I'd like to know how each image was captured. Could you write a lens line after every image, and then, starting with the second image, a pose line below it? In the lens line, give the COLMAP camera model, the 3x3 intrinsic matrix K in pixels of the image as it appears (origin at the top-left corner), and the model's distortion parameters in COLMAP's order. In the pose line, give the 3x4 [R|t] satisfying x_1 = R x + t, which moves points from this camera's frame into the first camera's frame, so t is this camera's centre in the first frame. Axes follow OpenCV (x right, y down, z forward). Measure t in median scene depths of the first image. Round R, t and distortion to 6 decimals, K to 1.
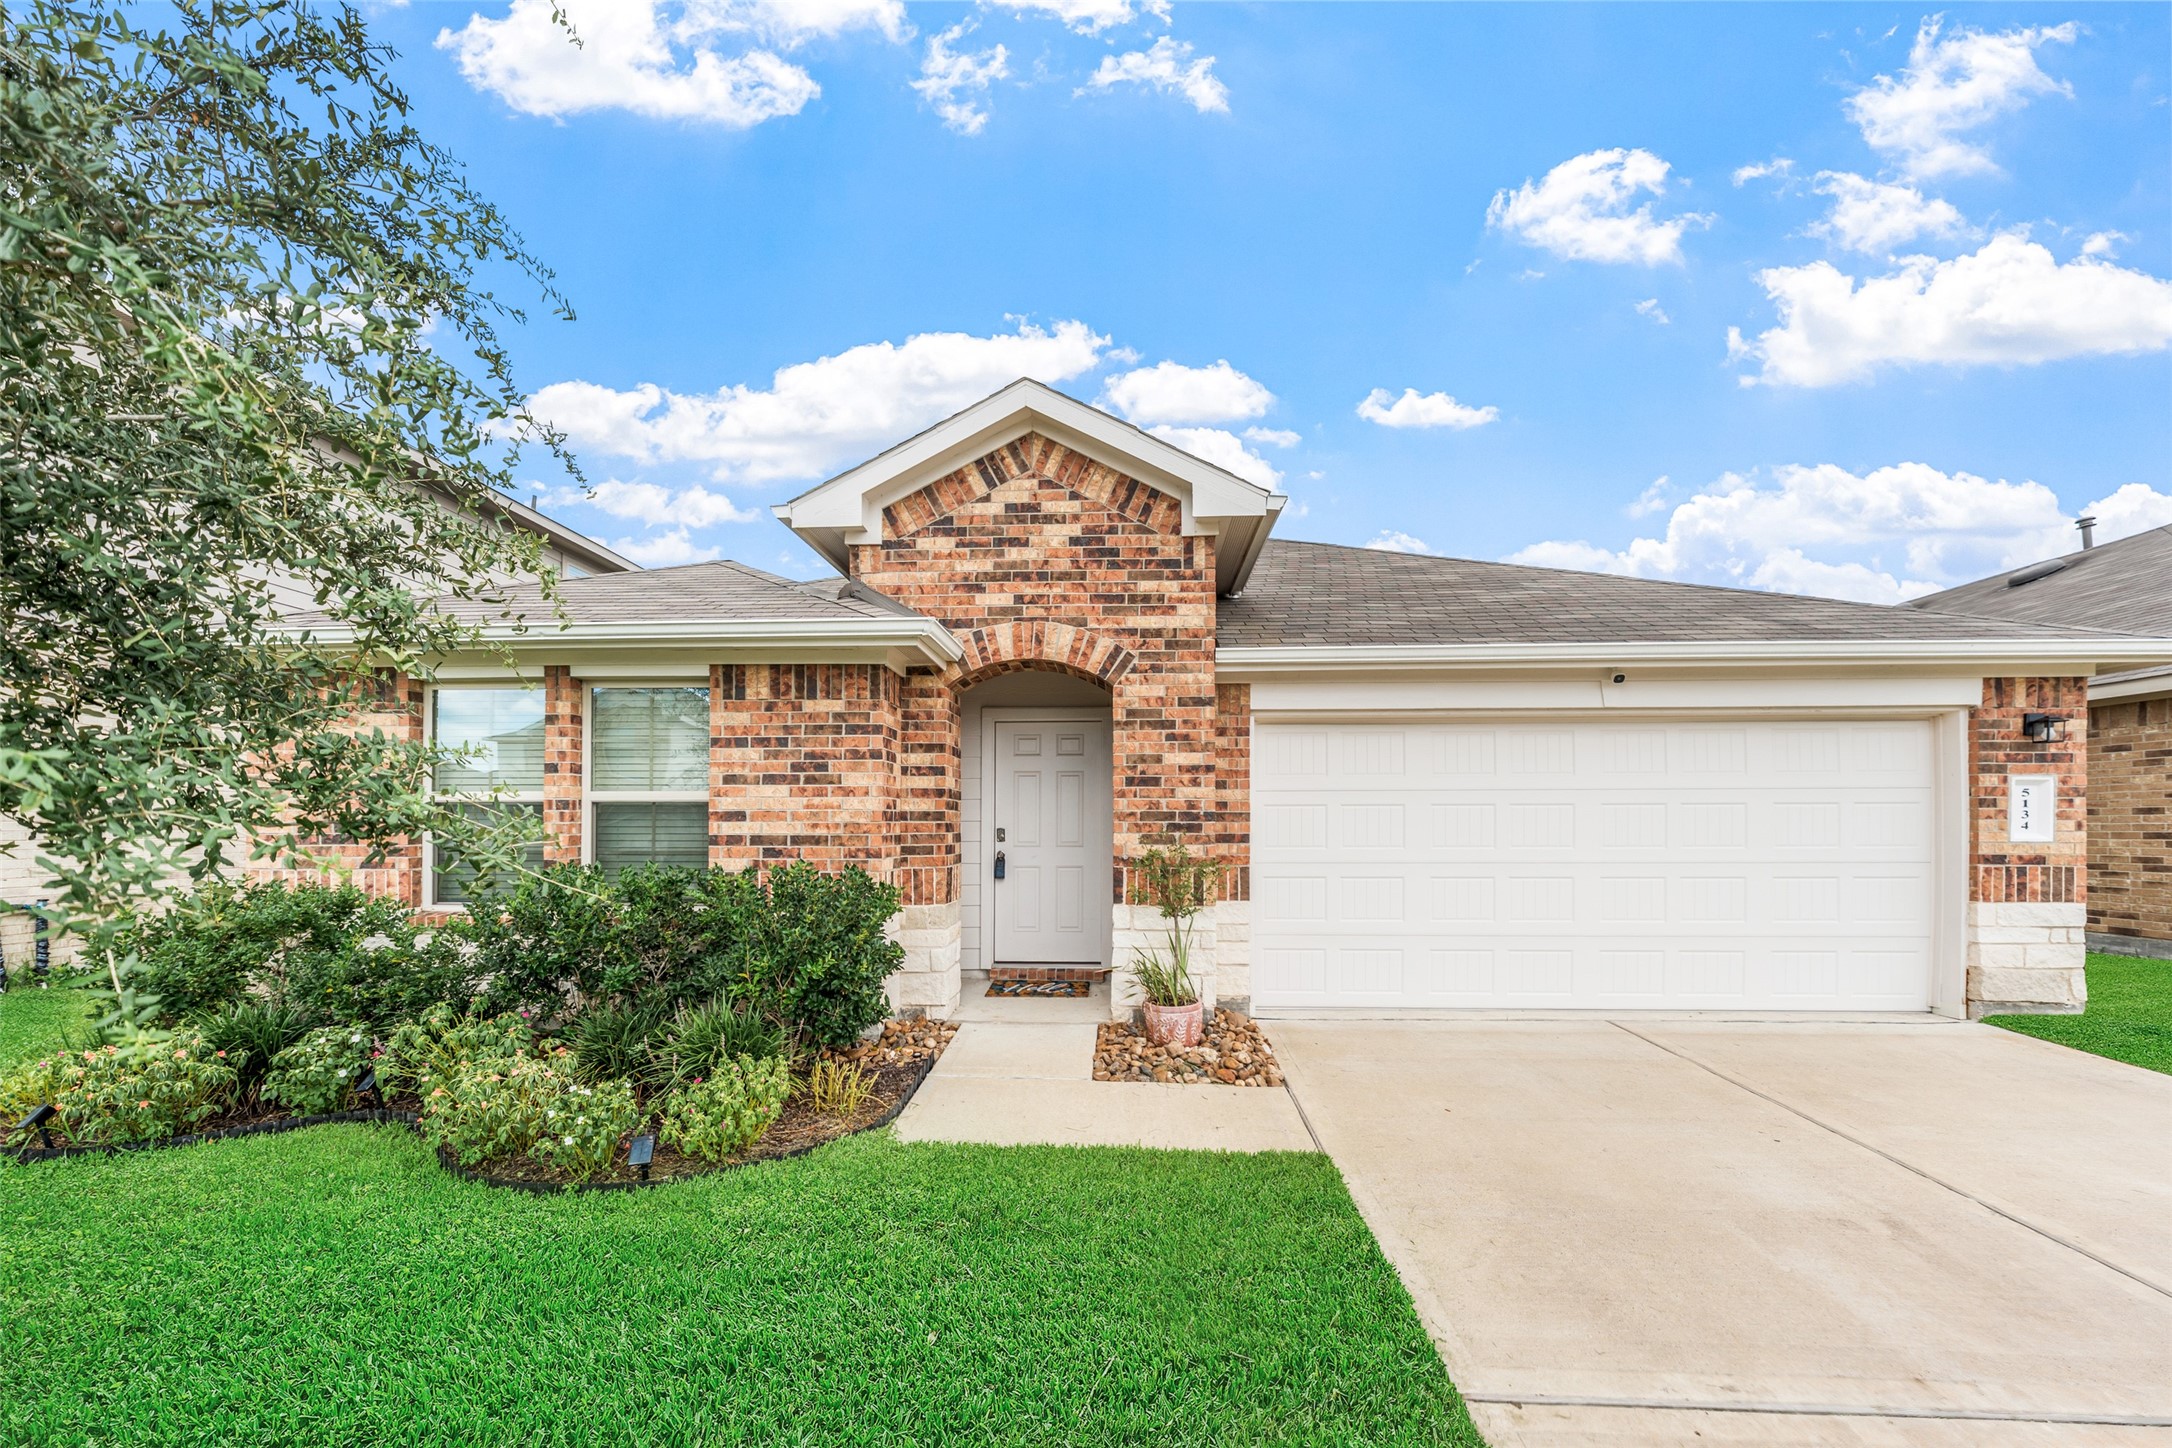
lens RADIAL K [[812.3, 0, 1110.9], [0, 812.3, 812.2], [0, 0, 1]] dist [-0.001353, 0.000257]
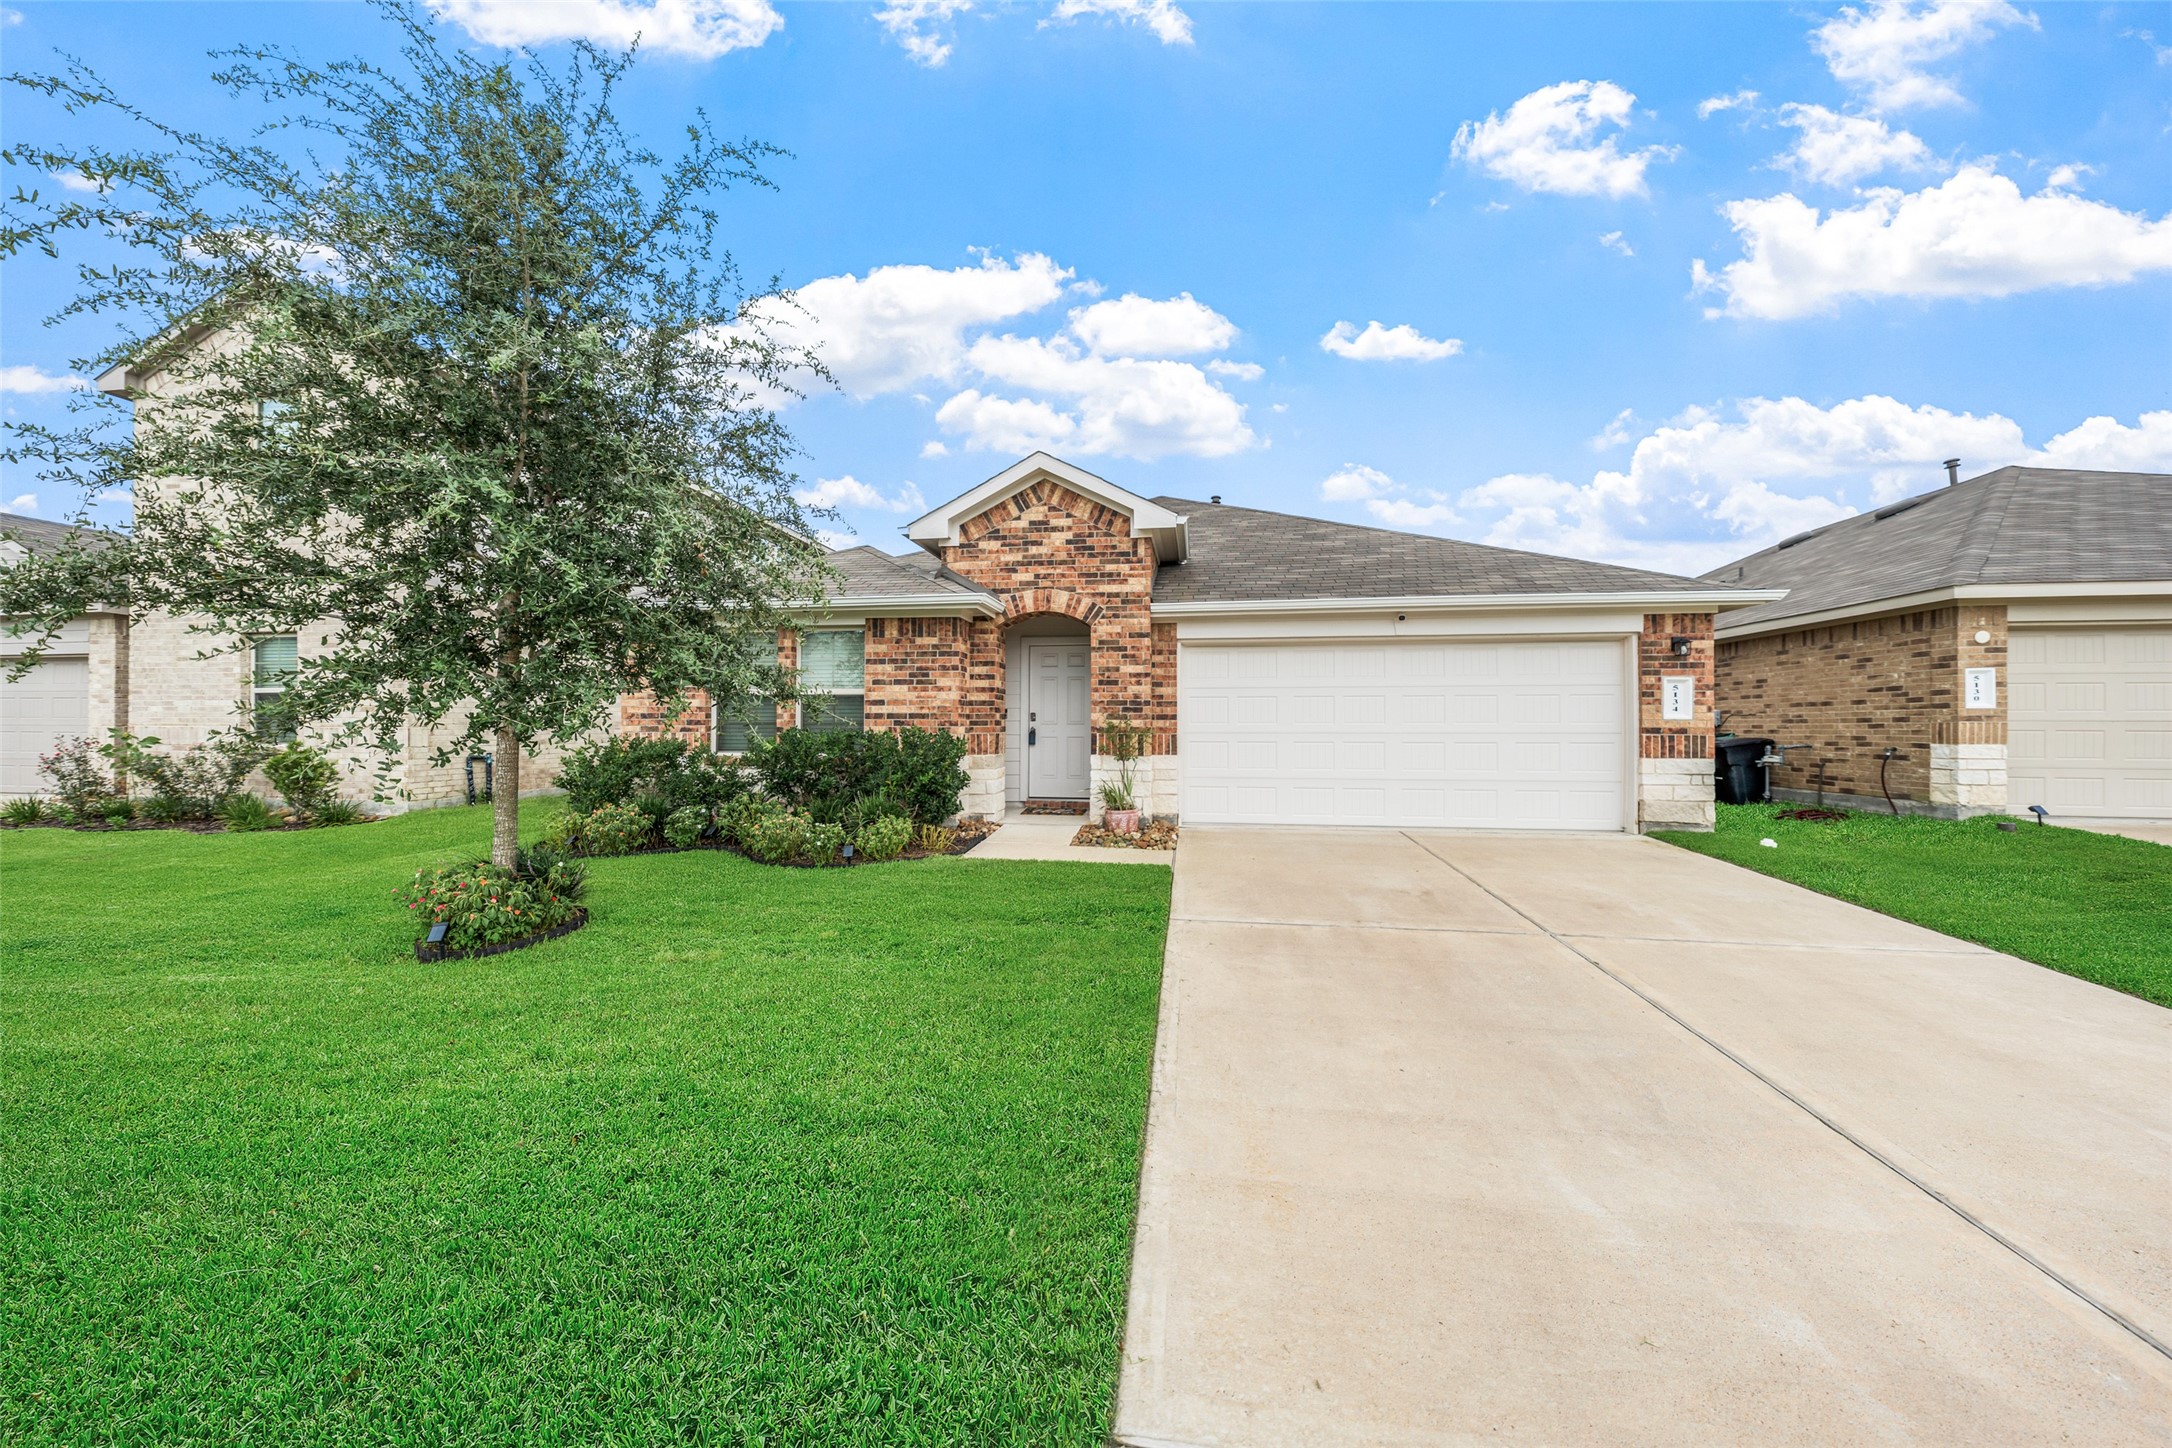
lens RADIAL K [[758.3, 0, 1084.4], [0, 758.3, 712.1], [0, 0, 1]] dist [0.005110, 0.000715]
pose [[0.992534, 0.001590, -0.121962, 0.183641], [-0.001856, 0.999996, -0.002068, 0.027498], [0.121958, 0.002279, 0.992533, -0.580619]]
